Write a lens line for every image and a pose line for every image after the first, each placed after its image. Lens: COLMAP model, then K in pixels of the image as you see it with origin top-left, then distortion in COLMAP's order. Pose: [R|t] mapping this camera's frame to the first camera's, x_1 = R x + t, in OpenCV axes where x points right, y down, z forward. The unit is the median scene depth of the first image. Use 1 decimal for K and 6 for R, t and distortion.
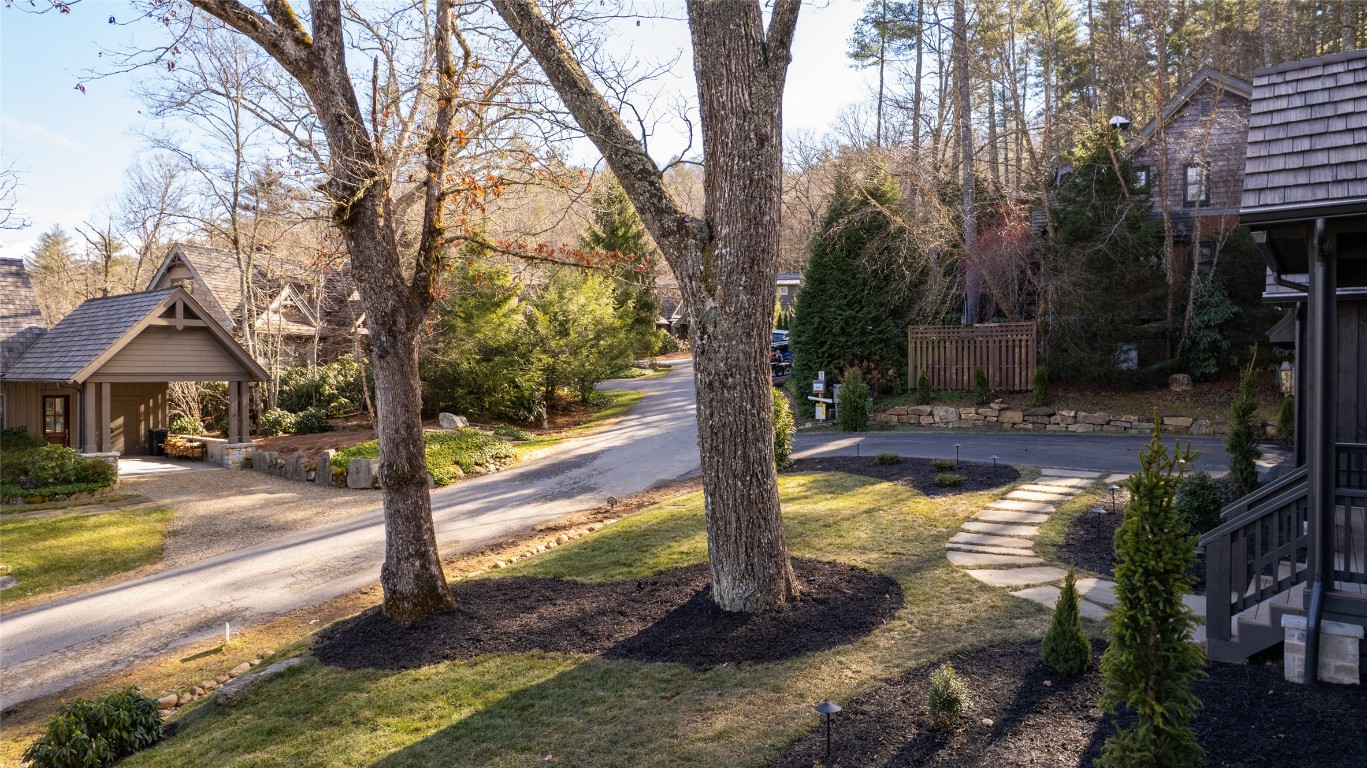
lens RADIAL K [[868.4, 0, 683.5], [0, 868.4, 384.0], [0, 0, 1]] dist [-0.001052, 0.000311]
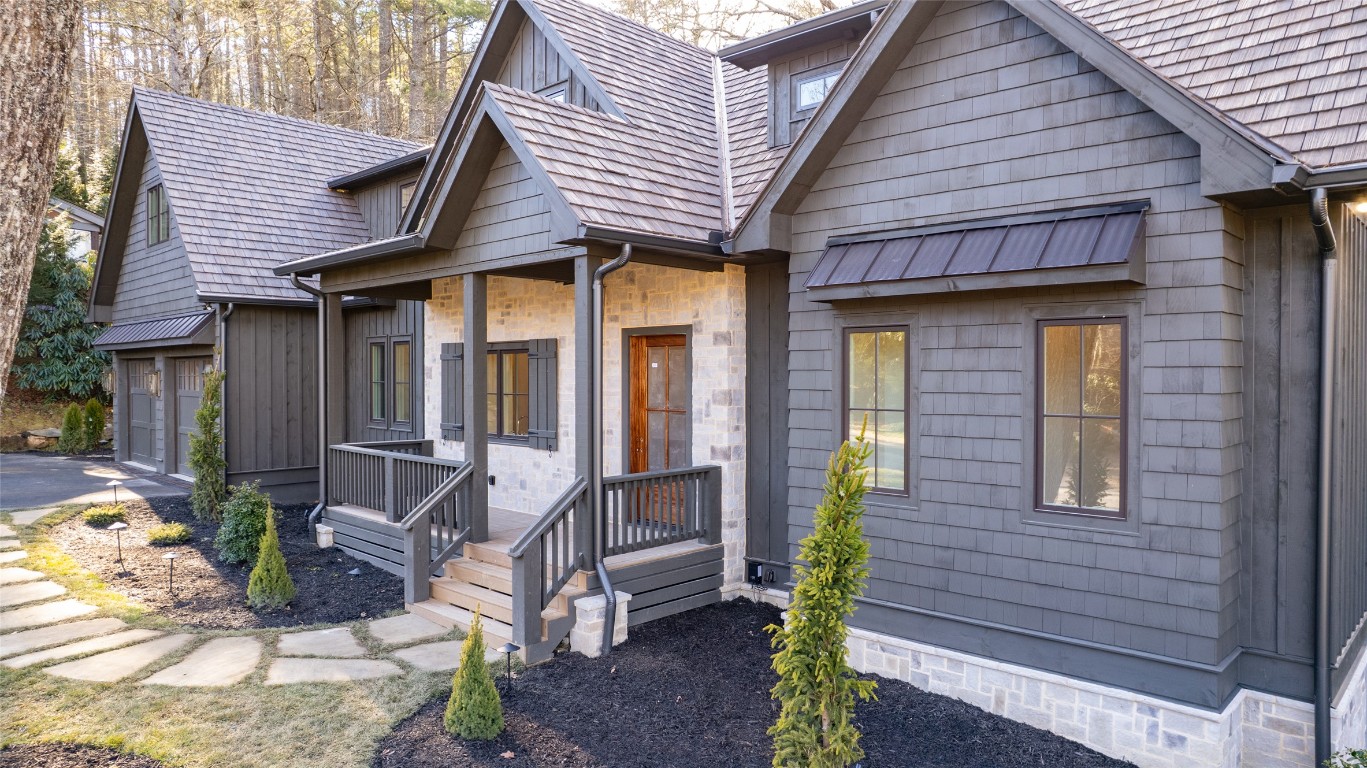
lens RADIAL K [[868.4, 0, 683.5], [0, 868.4, 384.0], [0, 0, 1]] dist [-0.001052, 0.000311]
pose [[0.127282, -0.007553, 0.991838, -0.380080], [0.008483, 0.999943, 0.006526, -0.015740], [-0.991830, 0.007583, 0.127338, 0.713543]]
